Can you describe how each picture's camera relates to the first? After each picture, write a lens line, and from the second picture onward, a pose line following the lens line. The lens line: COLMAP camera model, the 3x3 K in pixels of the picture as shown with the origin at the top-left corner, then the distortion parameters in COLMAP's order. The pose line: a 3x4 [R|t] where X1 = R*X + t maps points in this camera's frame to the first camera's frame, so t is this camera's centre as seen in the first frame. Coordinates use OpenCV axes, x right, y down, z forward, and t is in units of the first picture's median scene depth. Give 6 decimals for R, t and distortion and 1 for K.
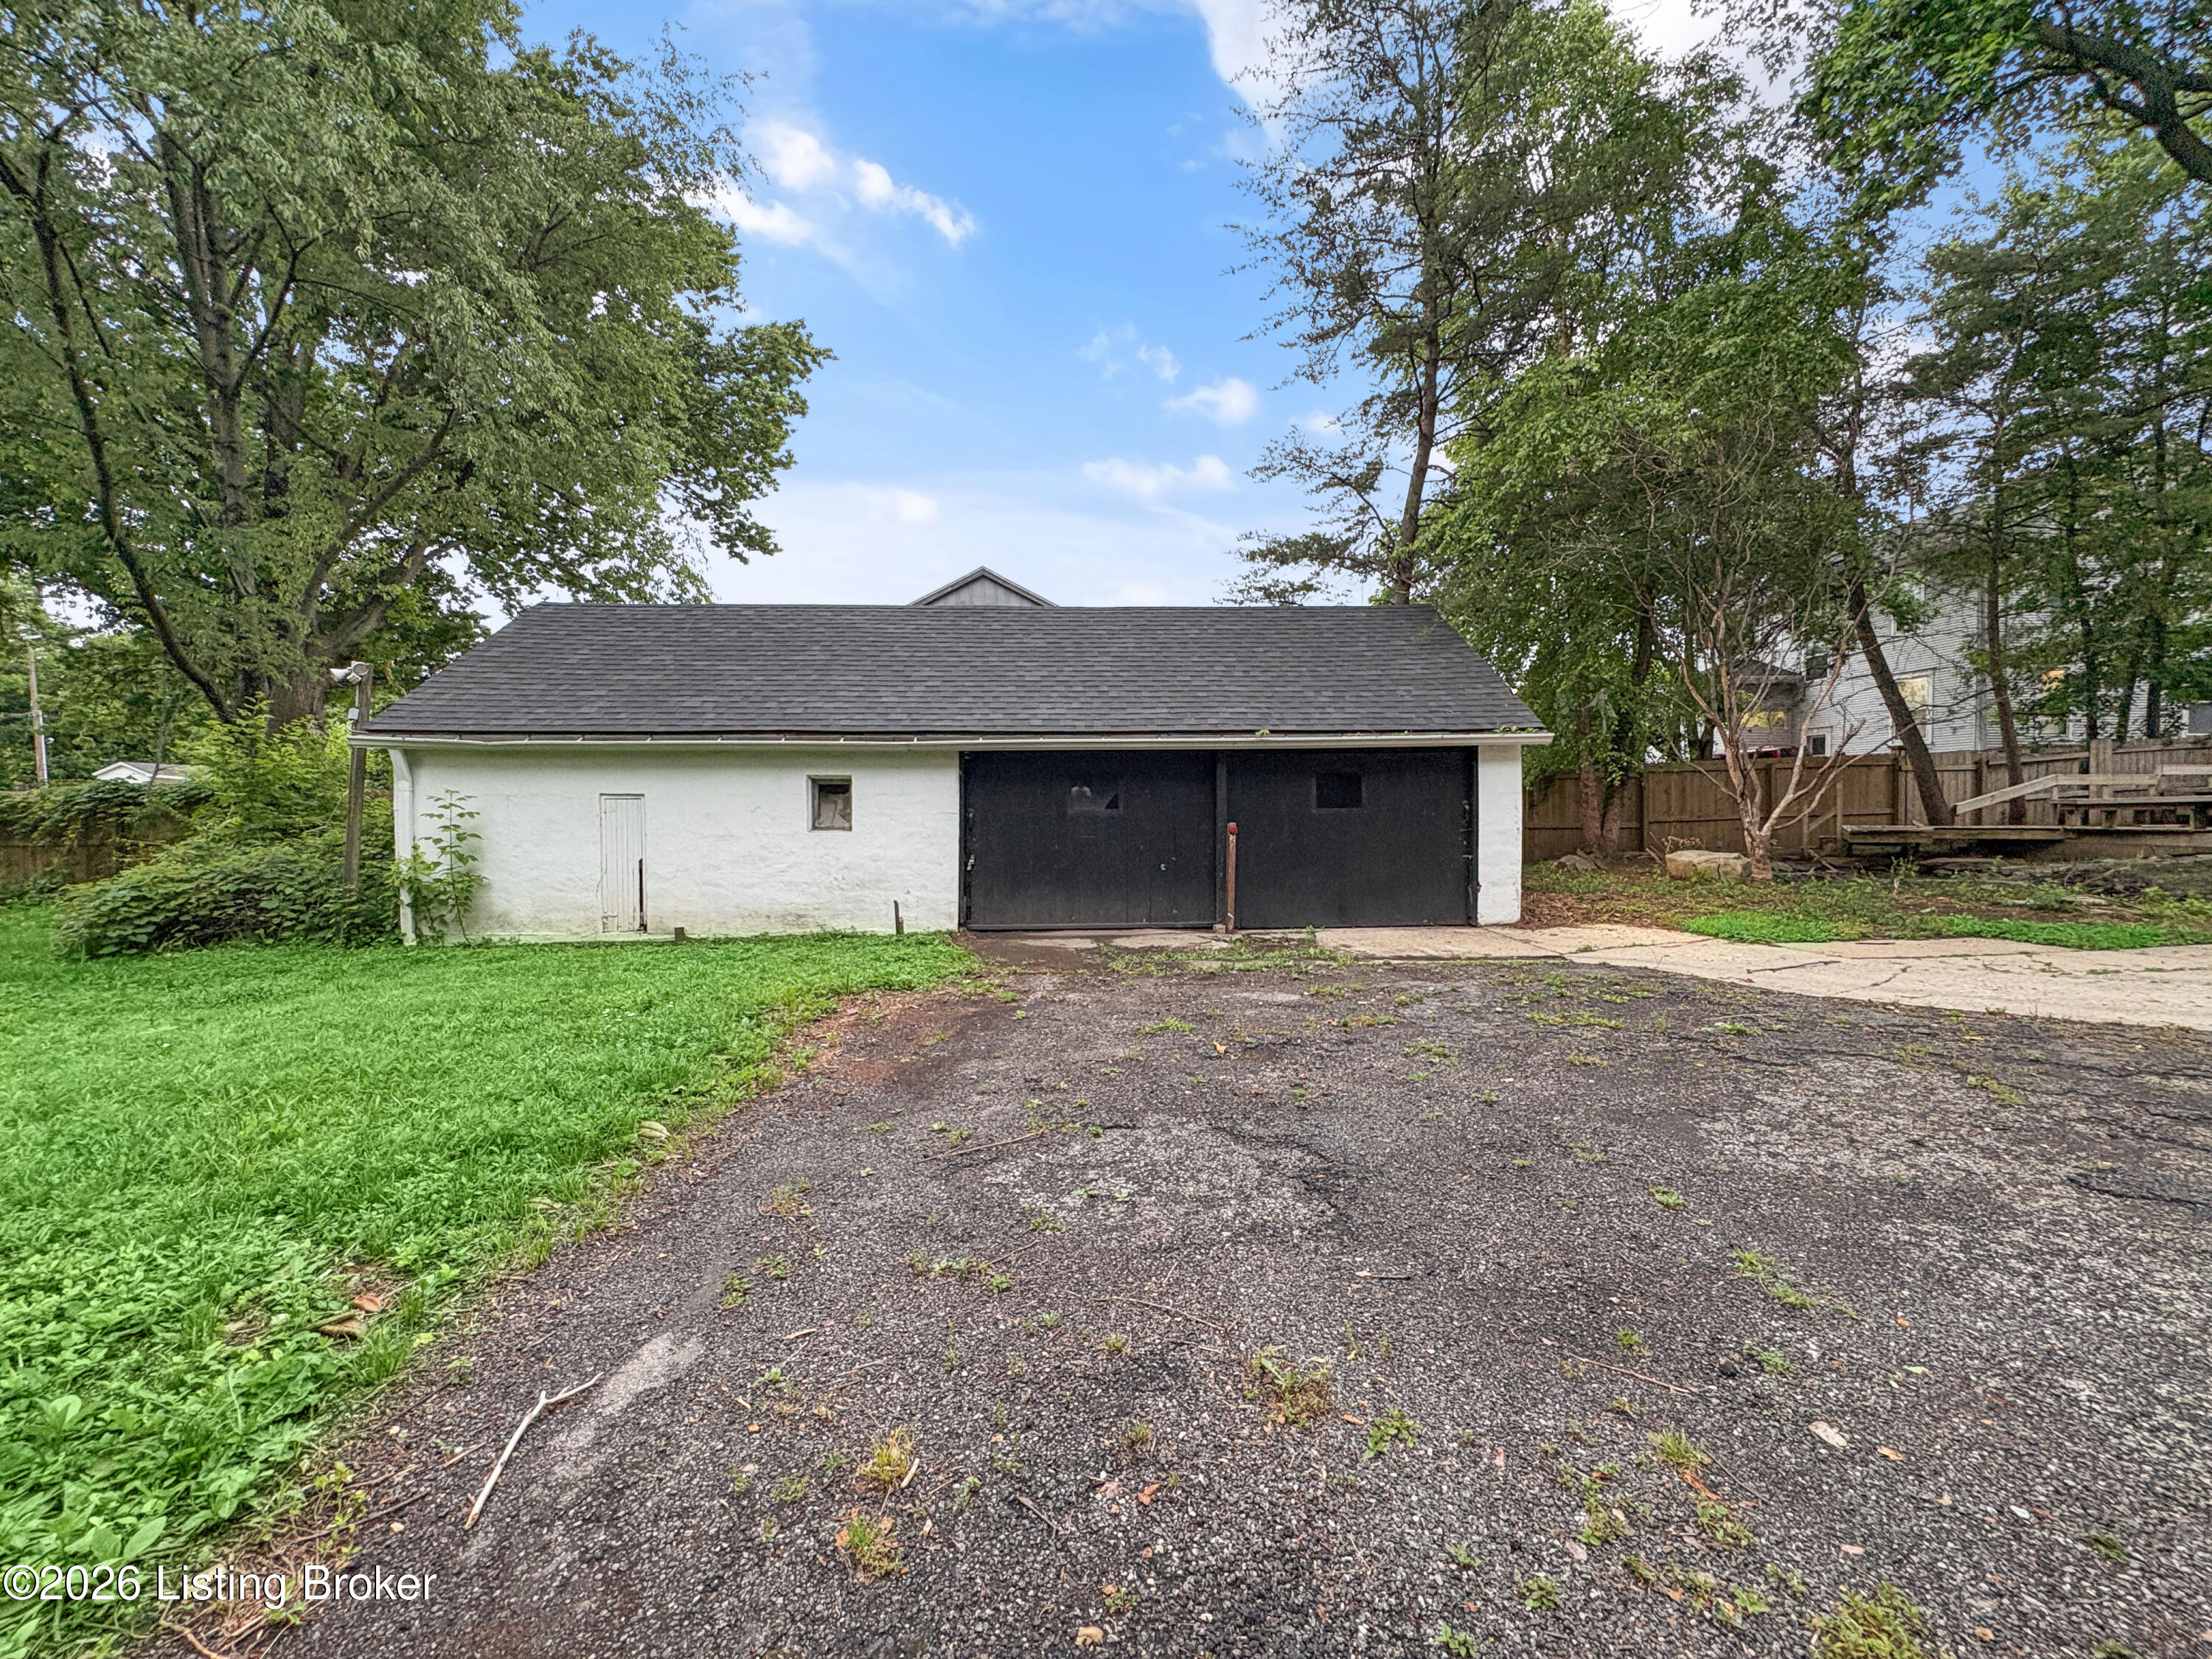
lens RADIAL K [[886.4, 0, 1098.0], [0, 886.4, 835.4], [0, 0, 1]] dist [0.003110, 0.000037]
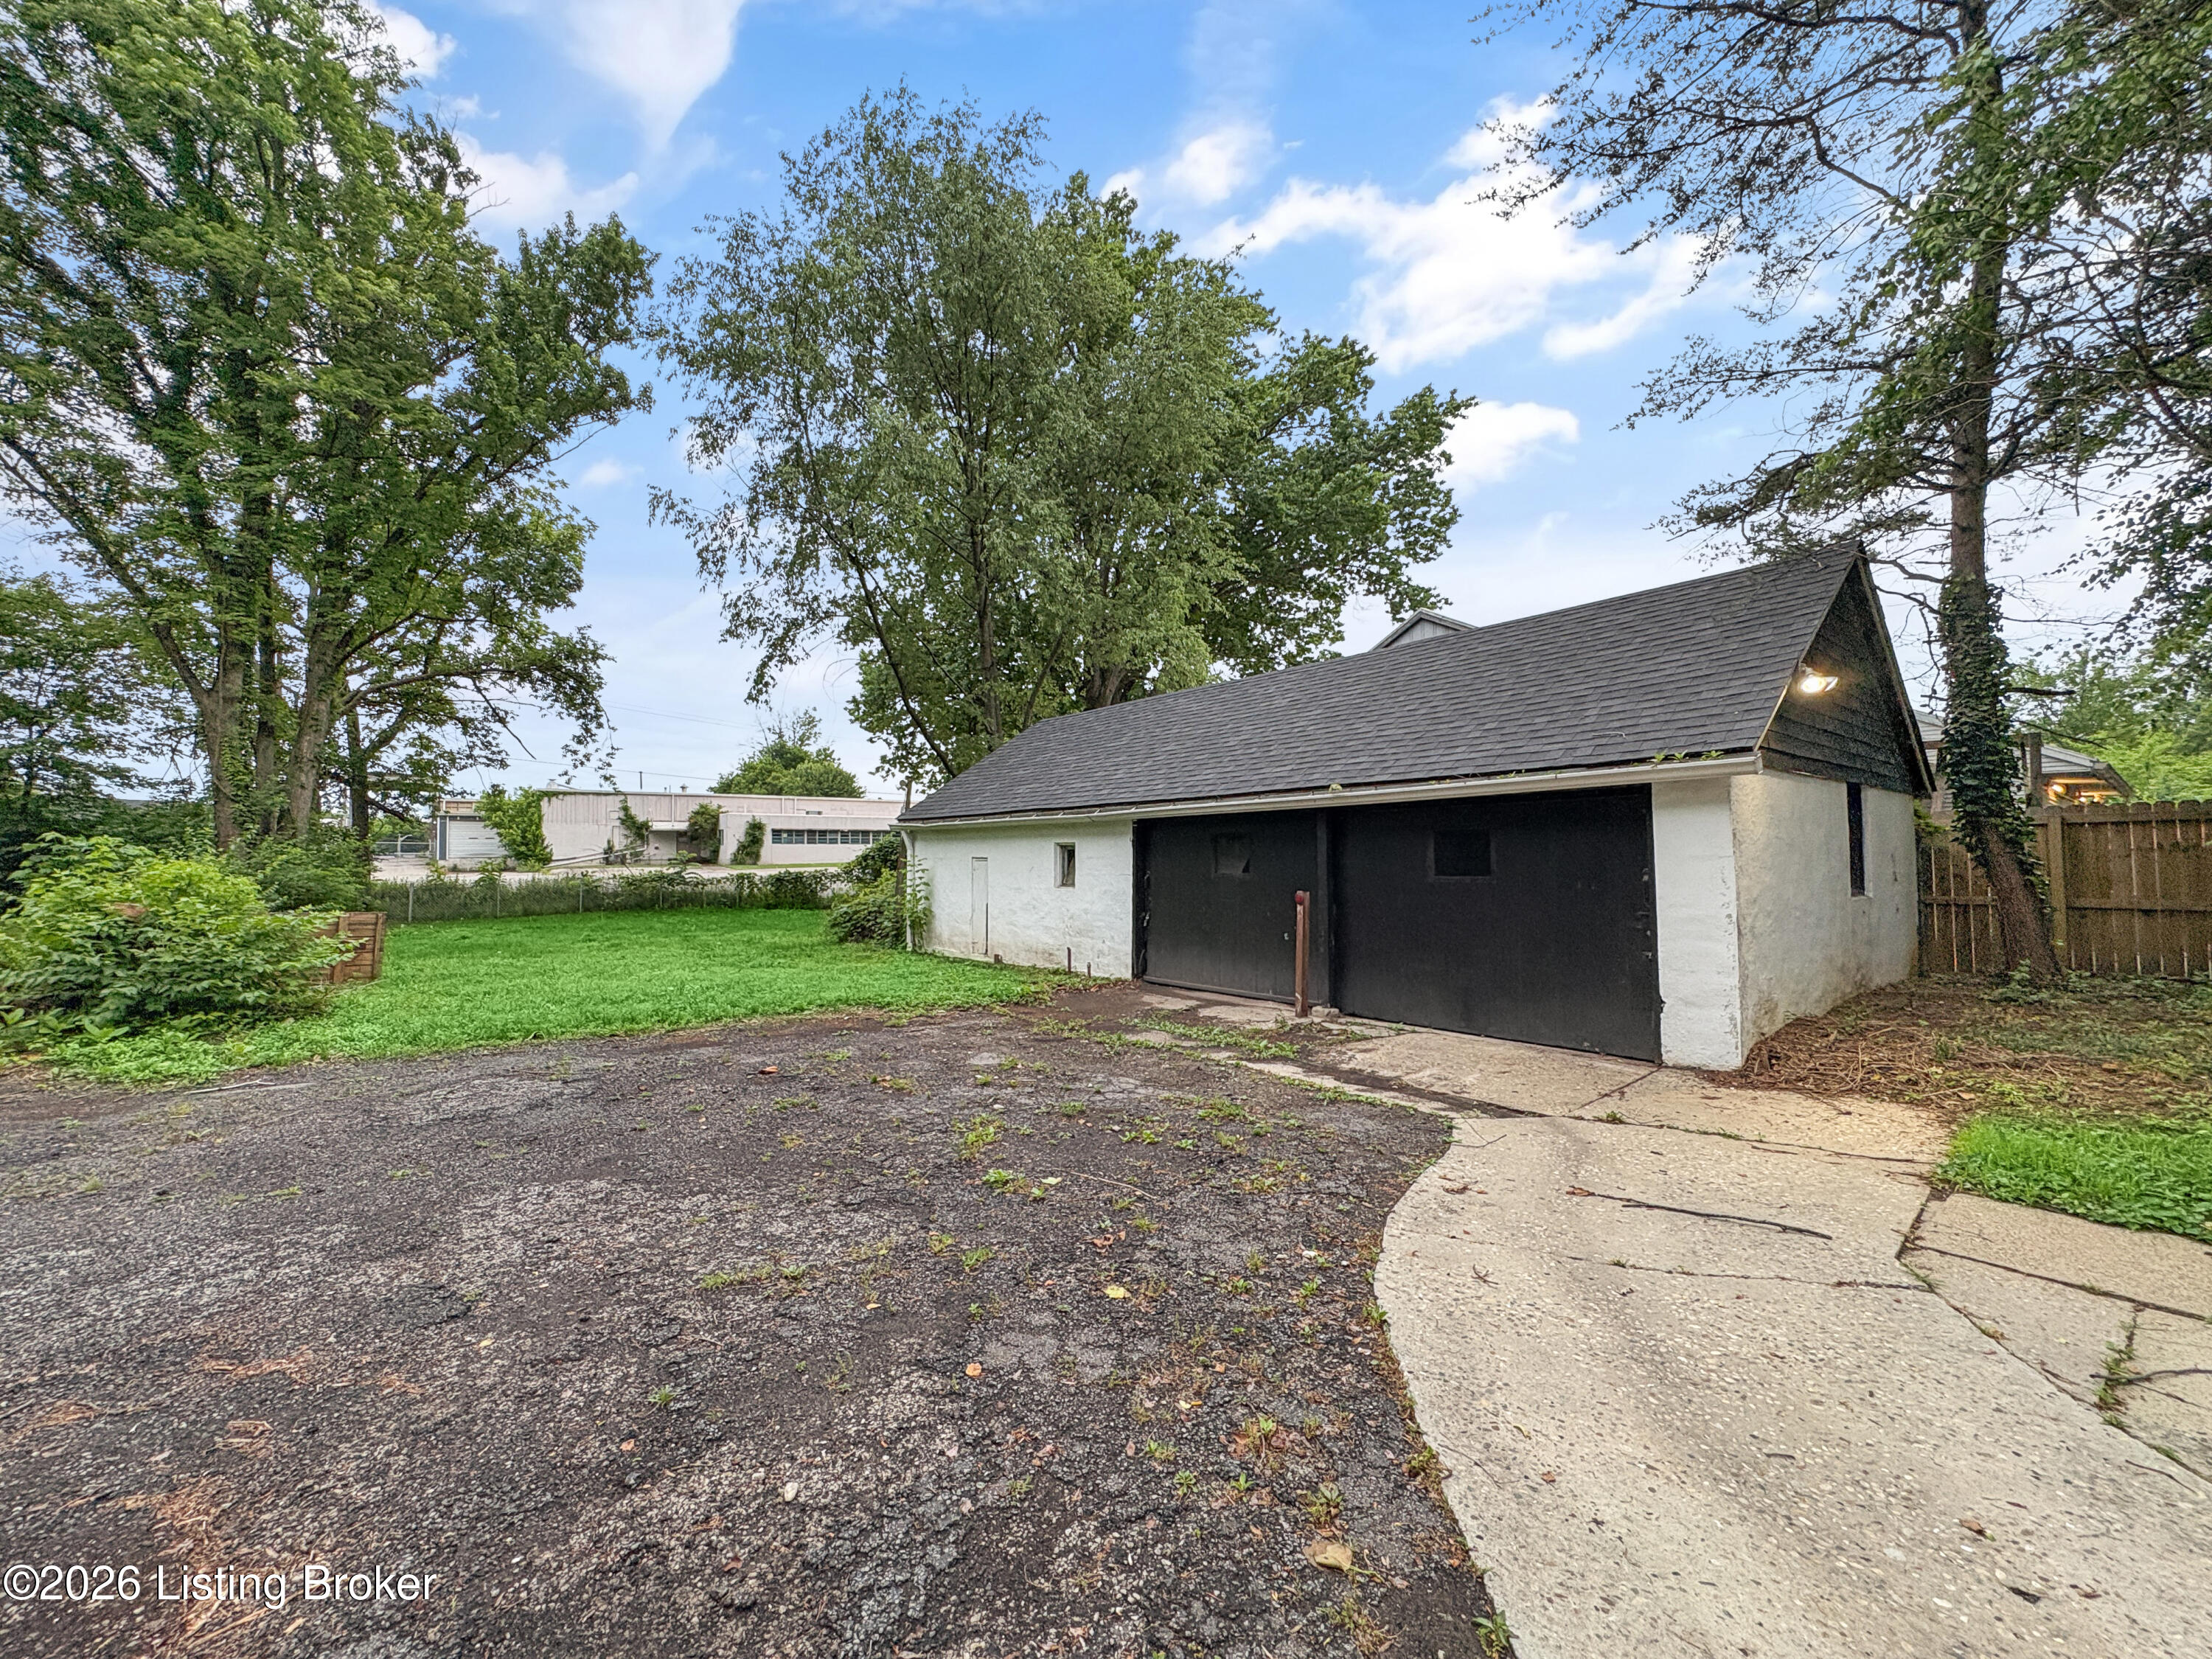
lens RADIAL K [[886.4, 0, 1097.4], [0, 886.4, 824.2], [0, 0, 1]] dist [0.003110, 0.000037]
pose [[0.589714, -0.029542, -0.807072, 0.647452], [-0.018850, 0.998555, -0.050324, -0.028477], [0.807392, 0.044890, 0.588305, 0.267533]]
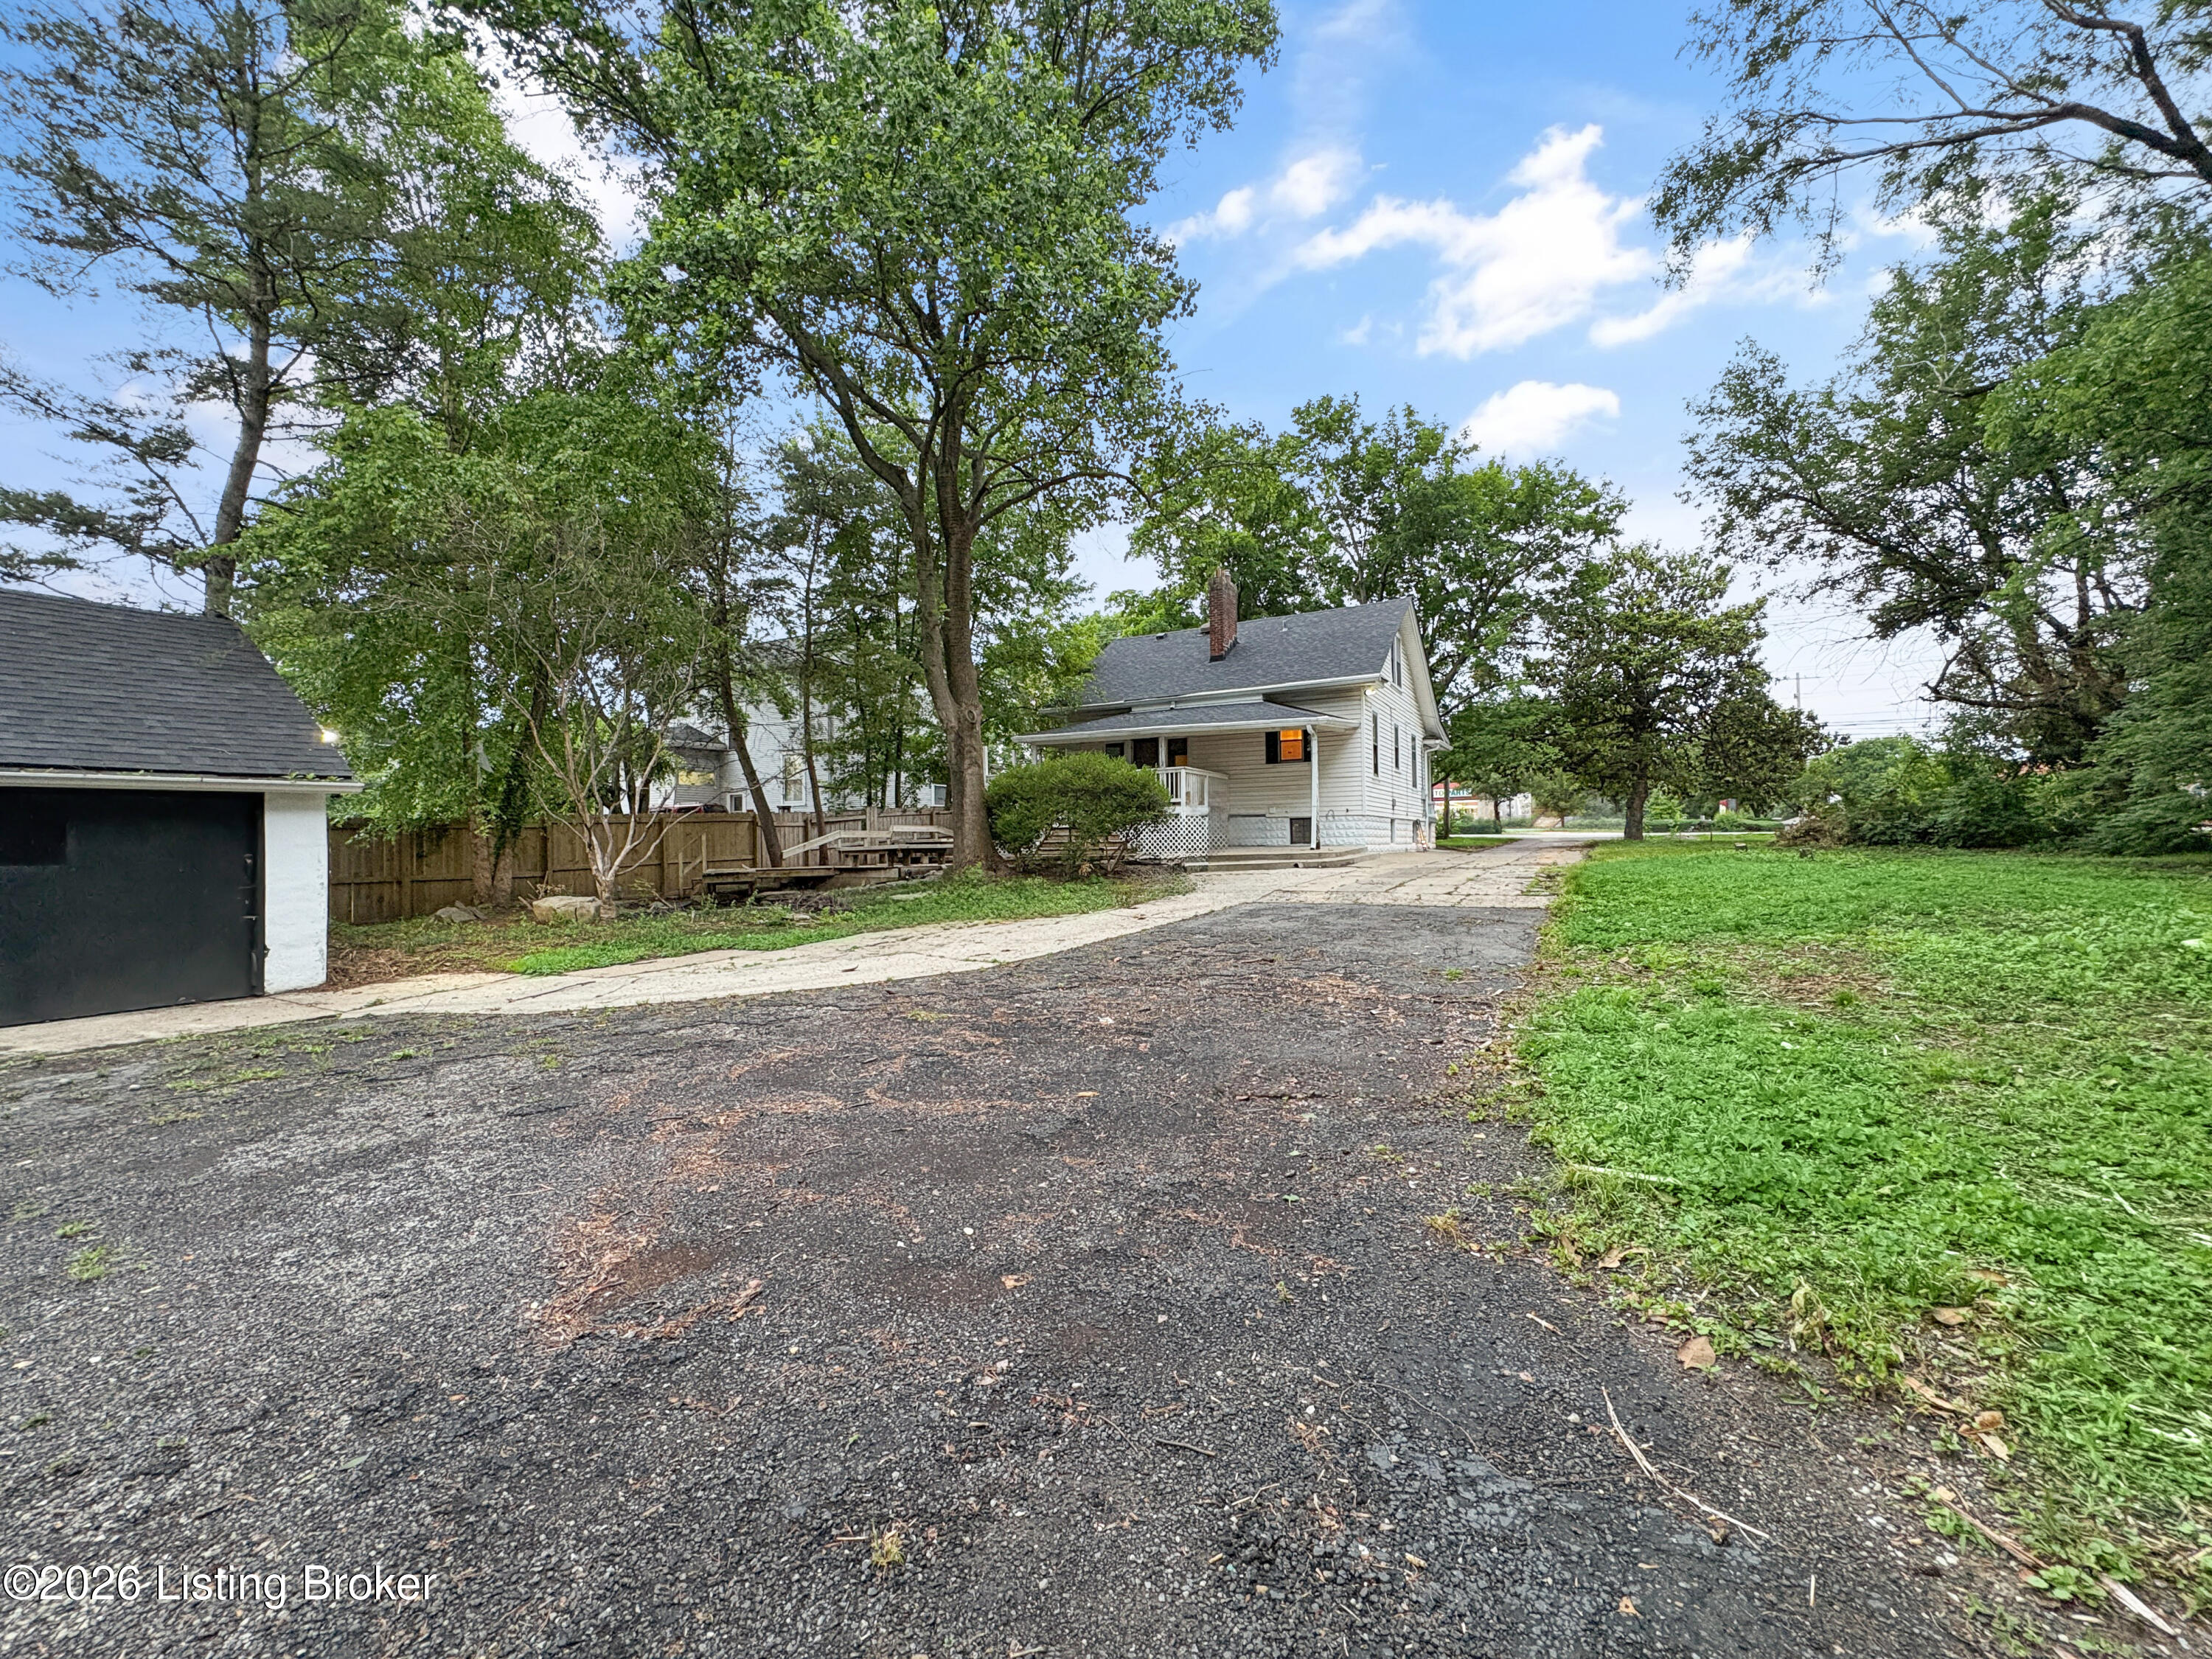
lens RADIAL K [[886.4, 0, 1112.2], [0, 886.4, 833.9], [0, 0, 1]] dist [0.003110, 0.000037]
pose [[0.515744, 0.007815, 0.856707, 0.093910], [0.039705, 0.998666, -0.033013, 0.003772], [-0.855822, 0.051042, 0.514745, -0.172697]]
